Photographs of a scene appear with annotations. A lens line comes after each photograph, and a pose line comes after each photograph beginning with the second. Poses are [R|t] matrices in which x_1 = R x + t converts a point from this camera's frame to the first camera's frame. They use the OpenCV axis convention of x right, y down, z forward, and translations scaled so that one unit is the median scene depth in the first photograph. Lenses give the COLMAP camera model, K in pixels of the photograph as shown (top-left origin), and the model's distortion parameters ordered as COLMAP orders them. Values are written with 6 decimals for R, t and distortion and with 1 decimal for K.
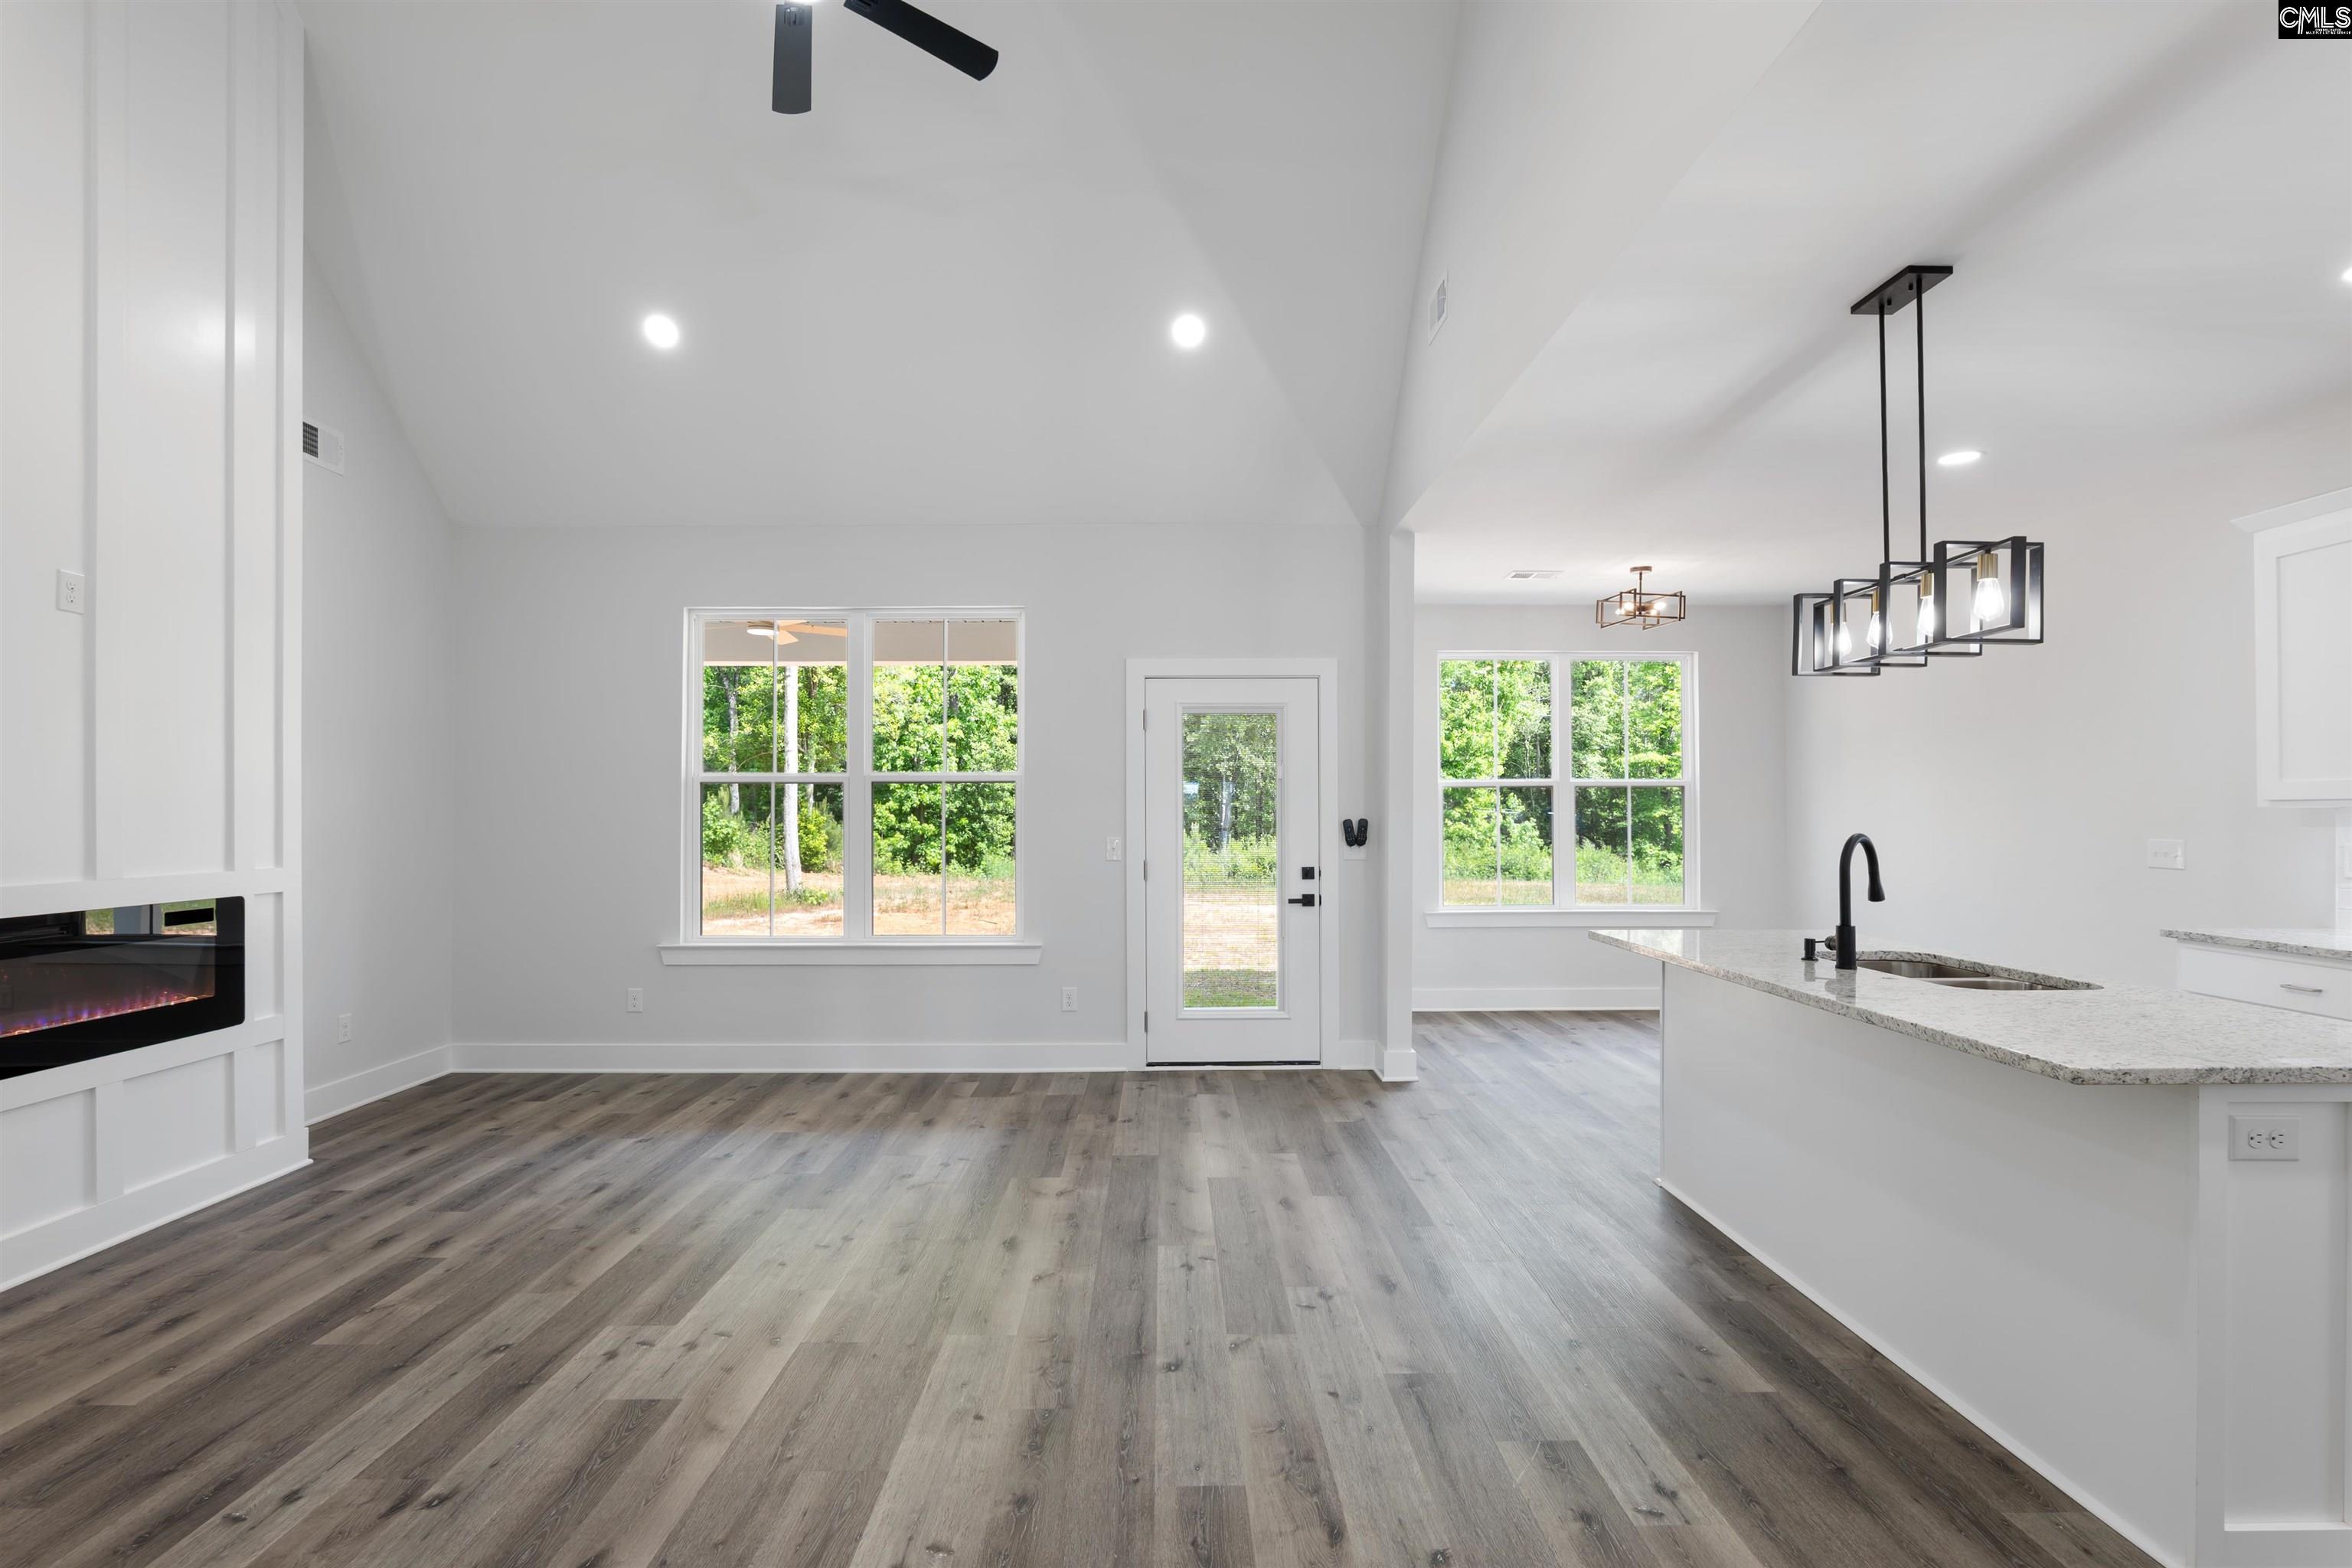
lens RADIAL K [[1100.2, 0, 1171.8], [0, 1100.2, 802.6], [0, 0, 1]] dist [-0.023928, 0.007233]
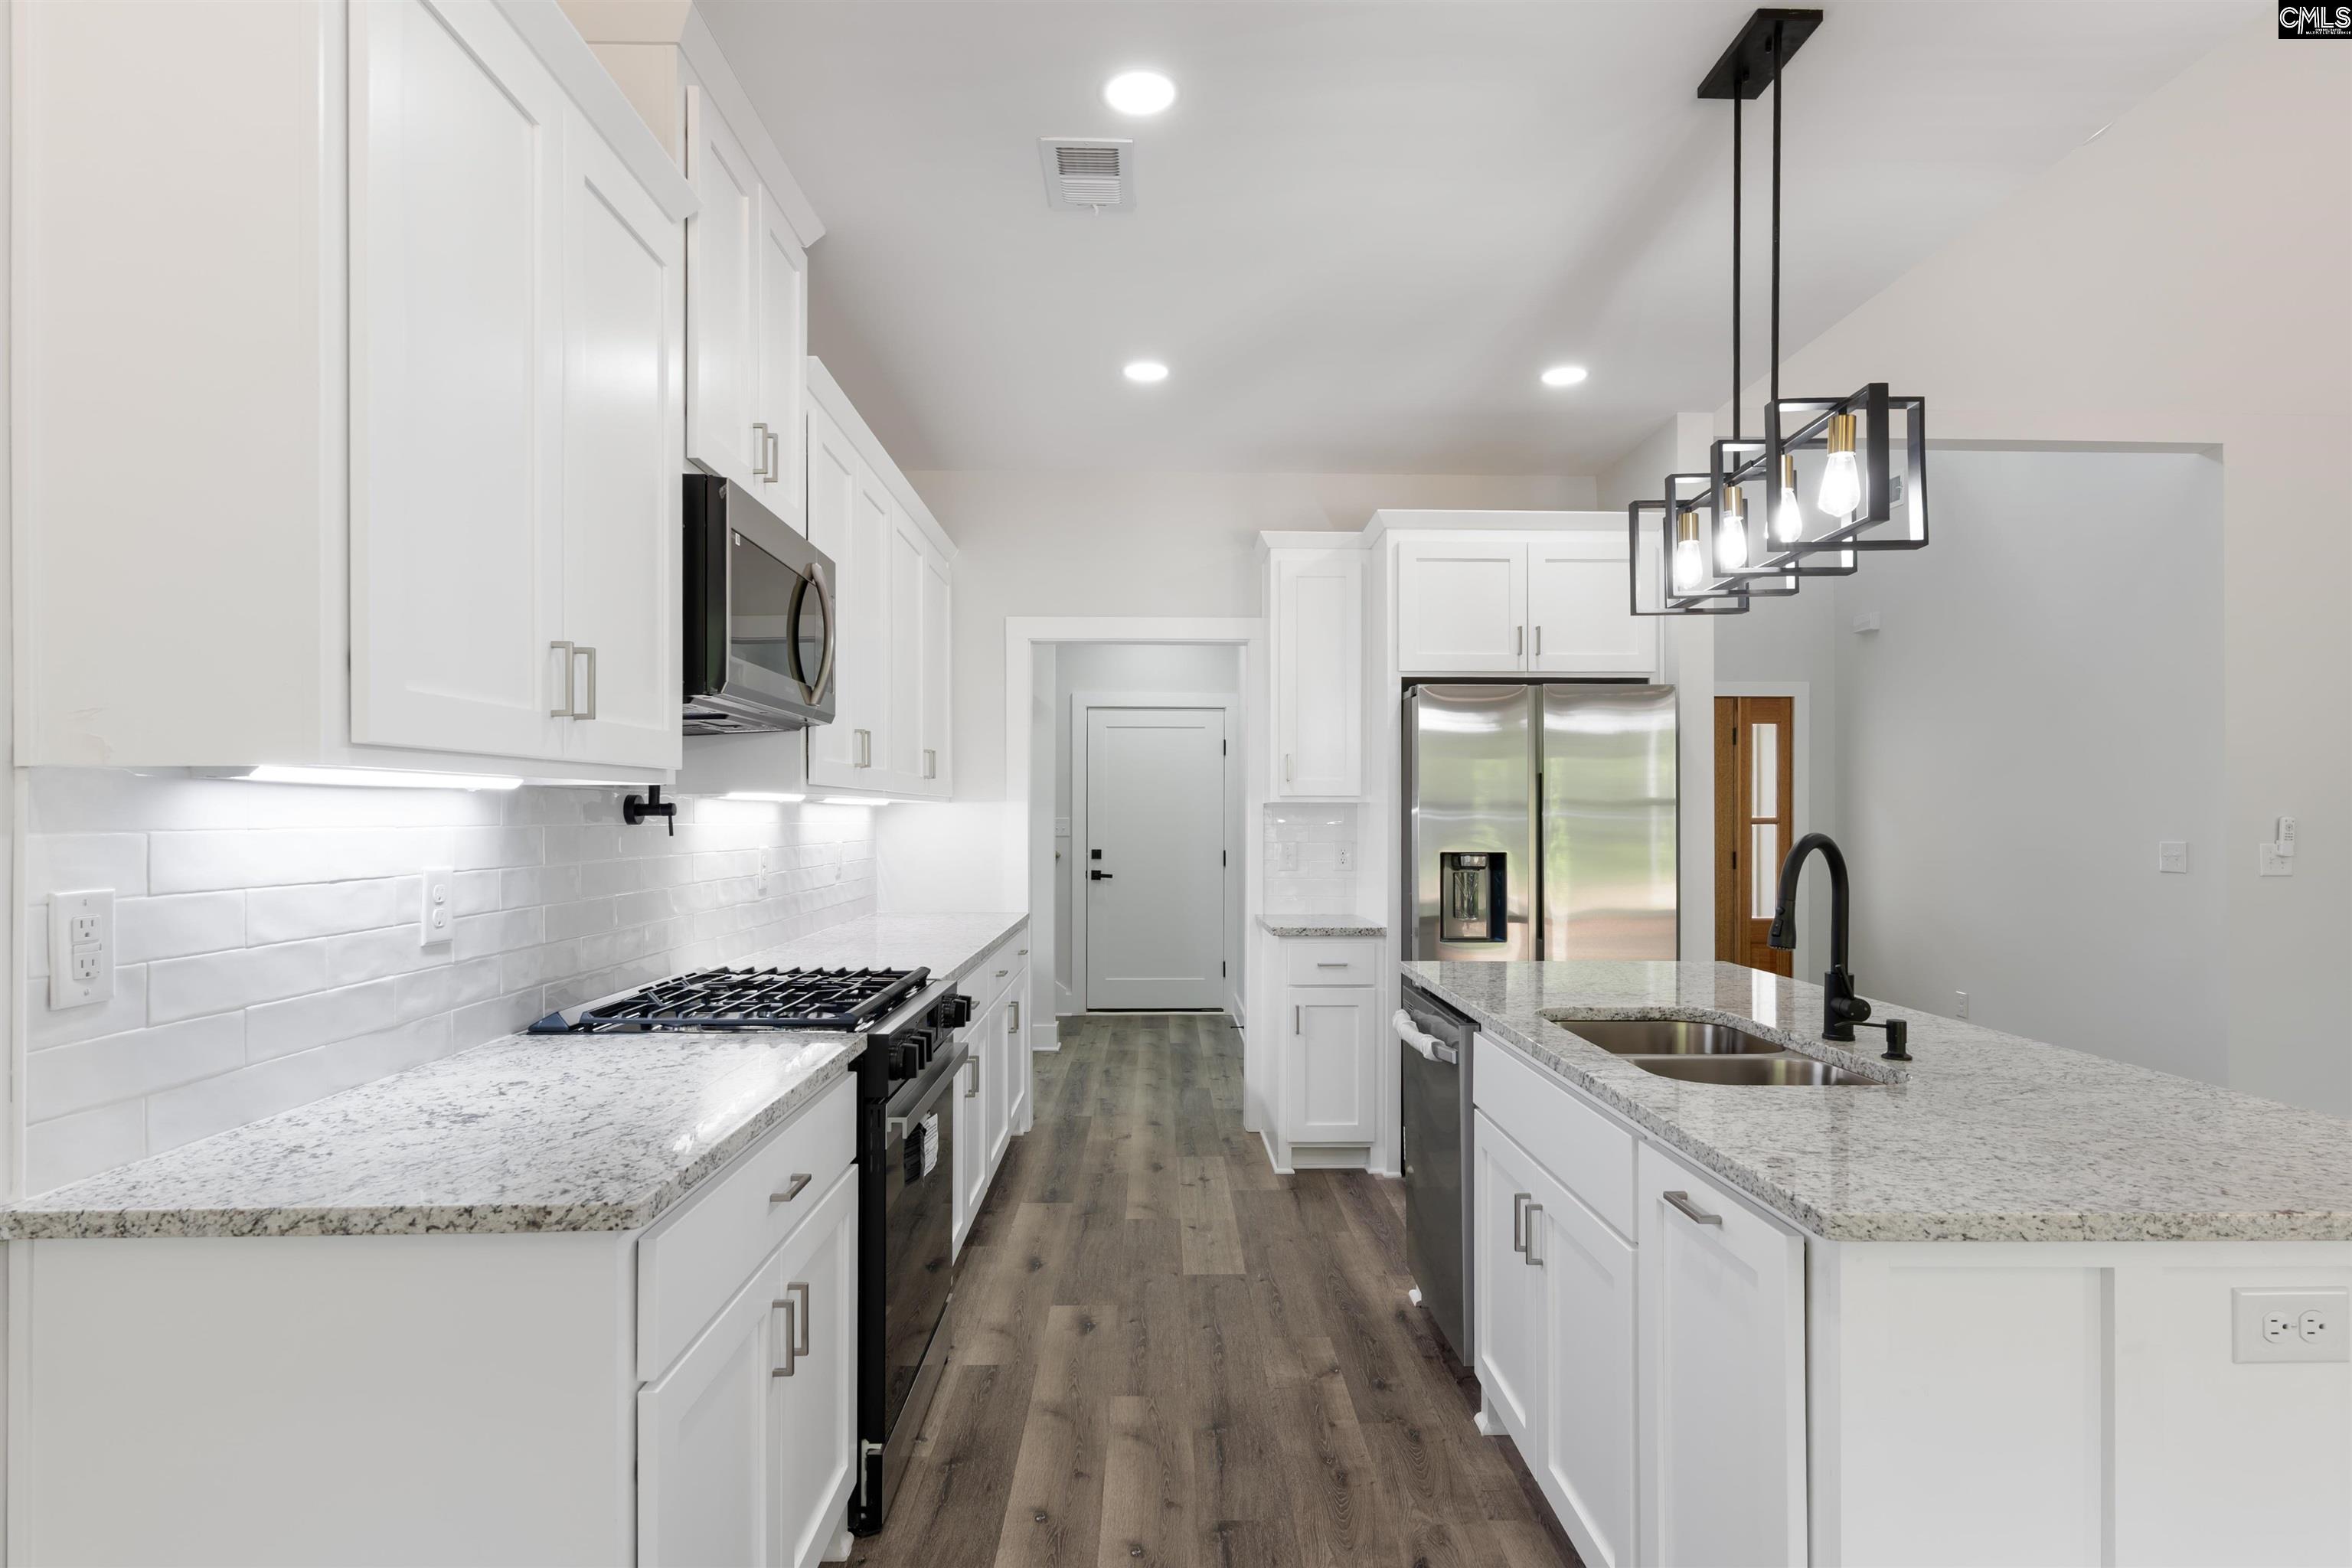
lens RADIAL K [[1214.4, 0, 1185.3], [0, 1214.4, 811.8], [0, 0, 1]] dist [0.000211, 0.000156]
pose [[-0.999889, -0.001979, -0.014794, 0.771077], [-0.001820, 0.999940, -0.010770, 0.018716], [0.014815, -0.010742, -0.999833, 1.302719]]
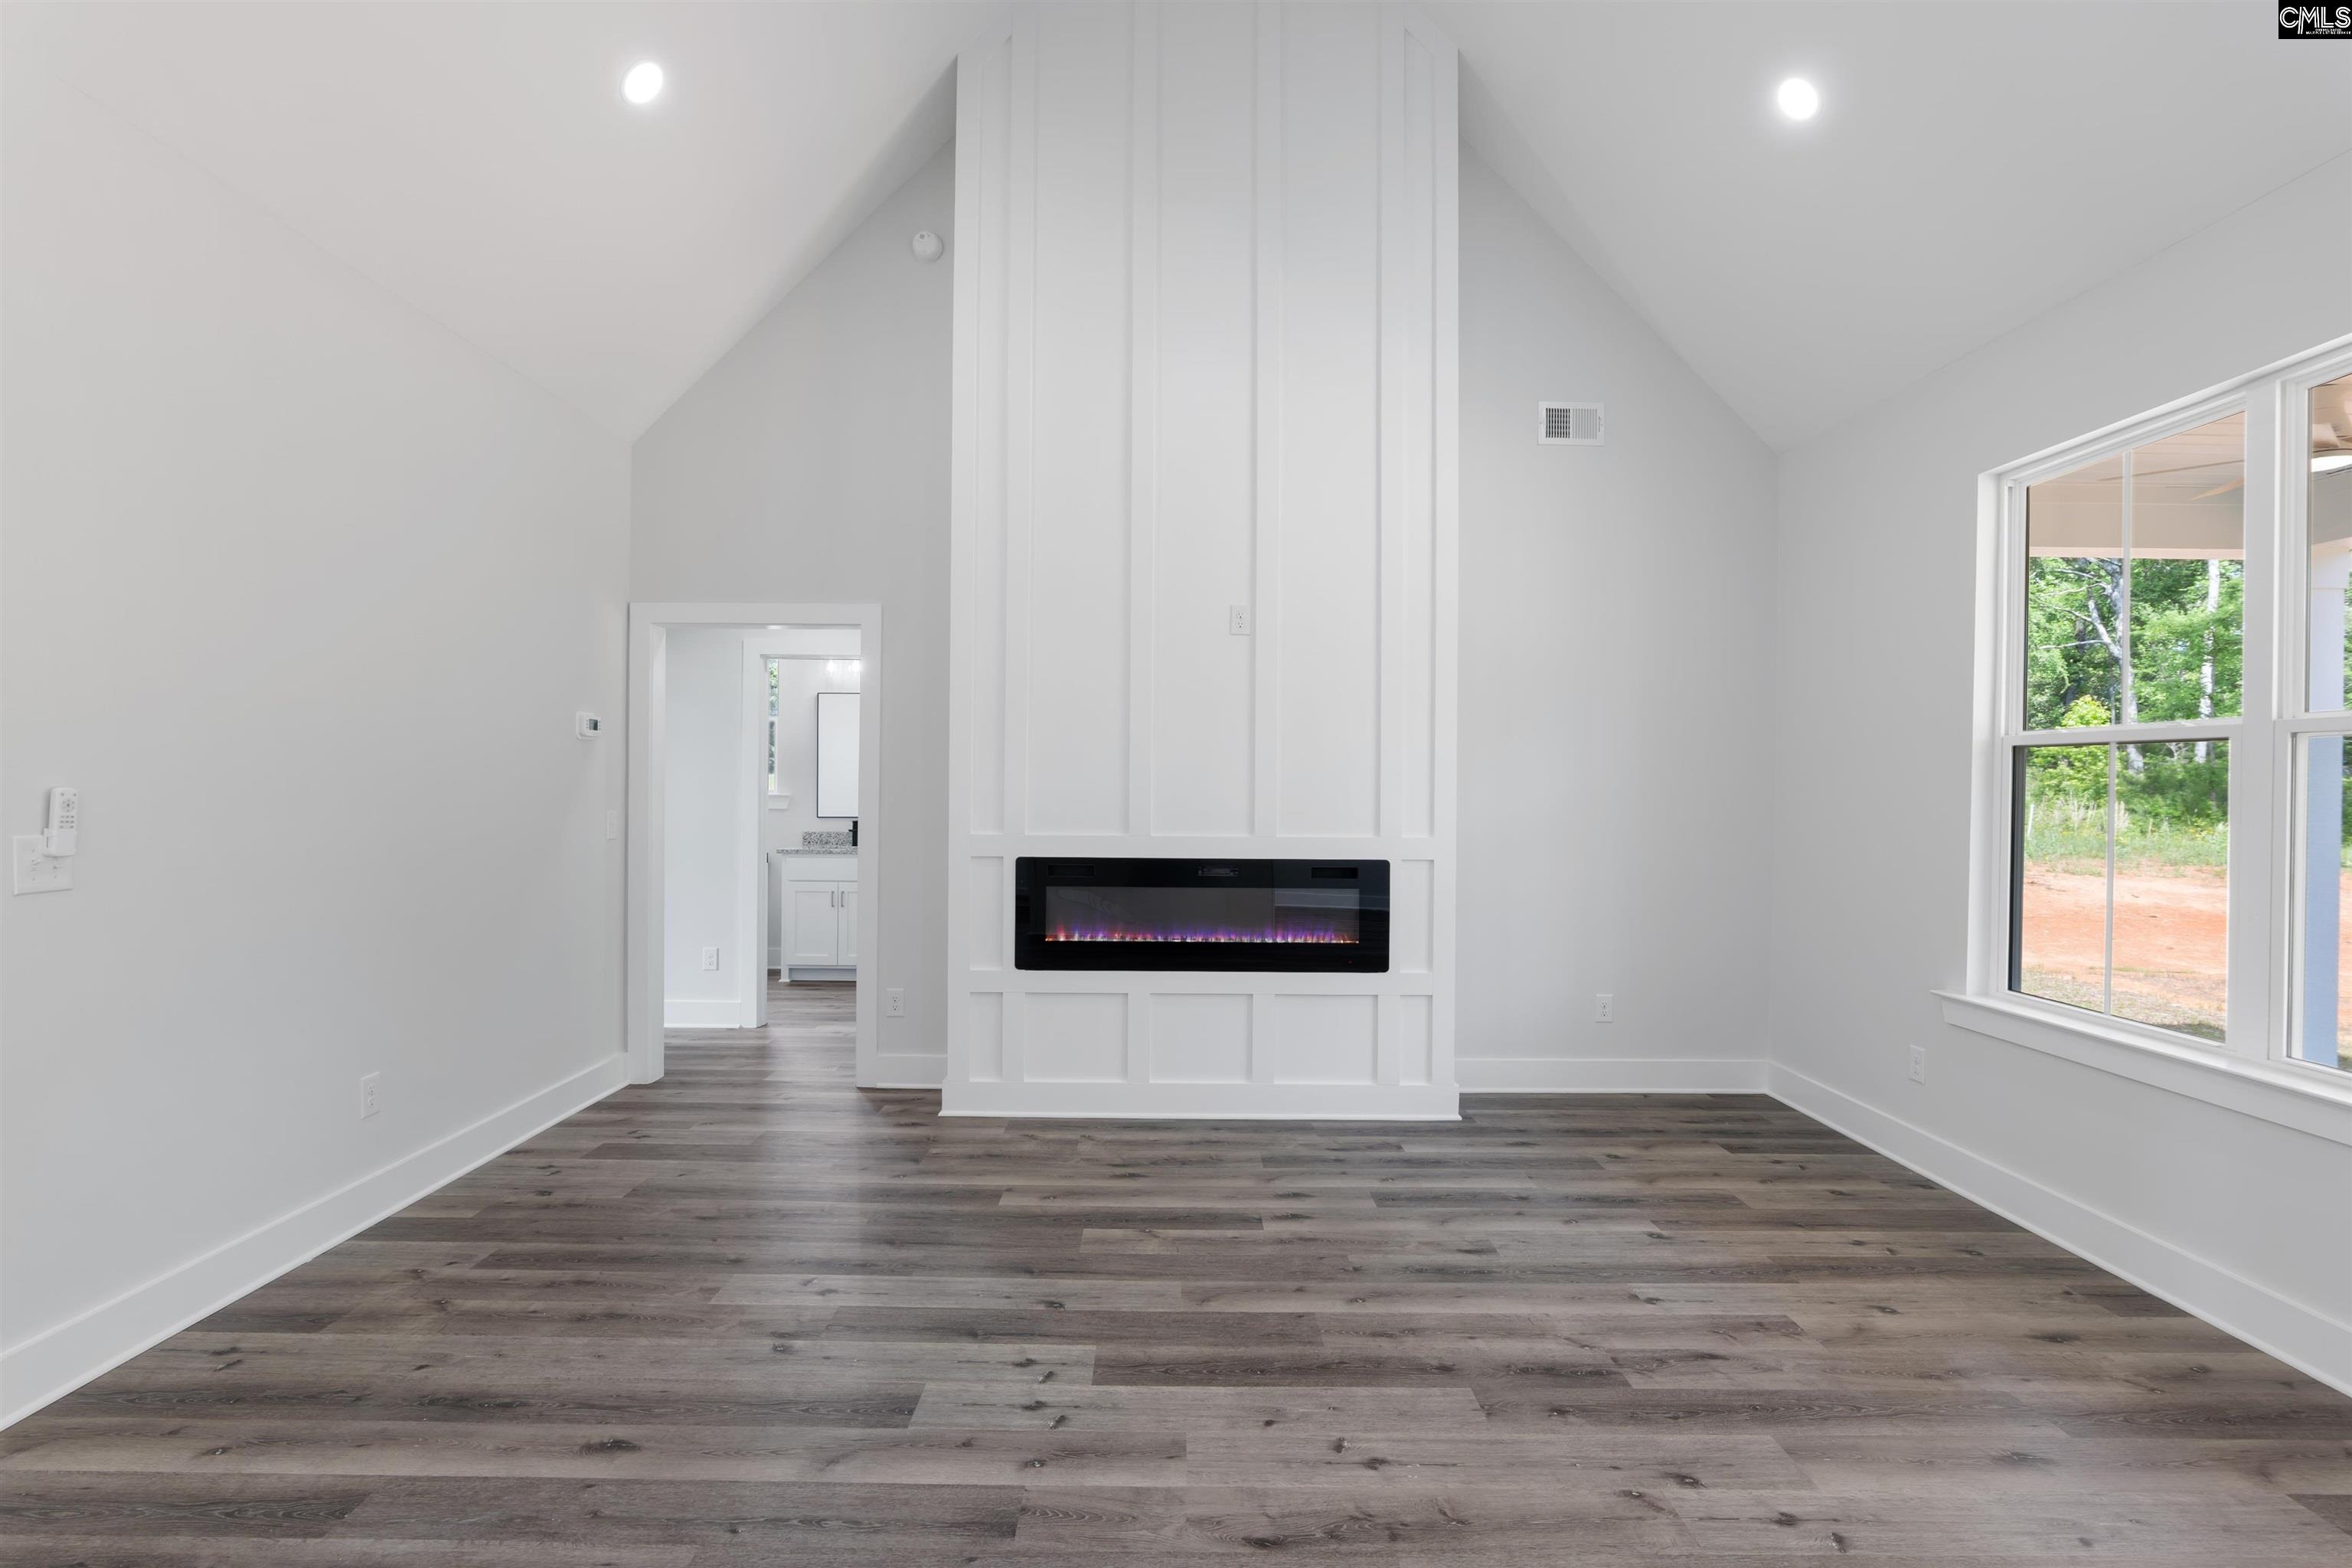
lens RADIAL K [[1102.8, 0, 1172.8], [0, 1102.8, 782.0], [0, 0, 1]] dist [-0.024529, 0.008630]
pose [[-0.006060, -0.000040, -0.999982, 0.287466], [-0.001934, 0.999998, -0.000028, 0.005182], [0.999980, 0.001934, -0.006060, 0.763834]]
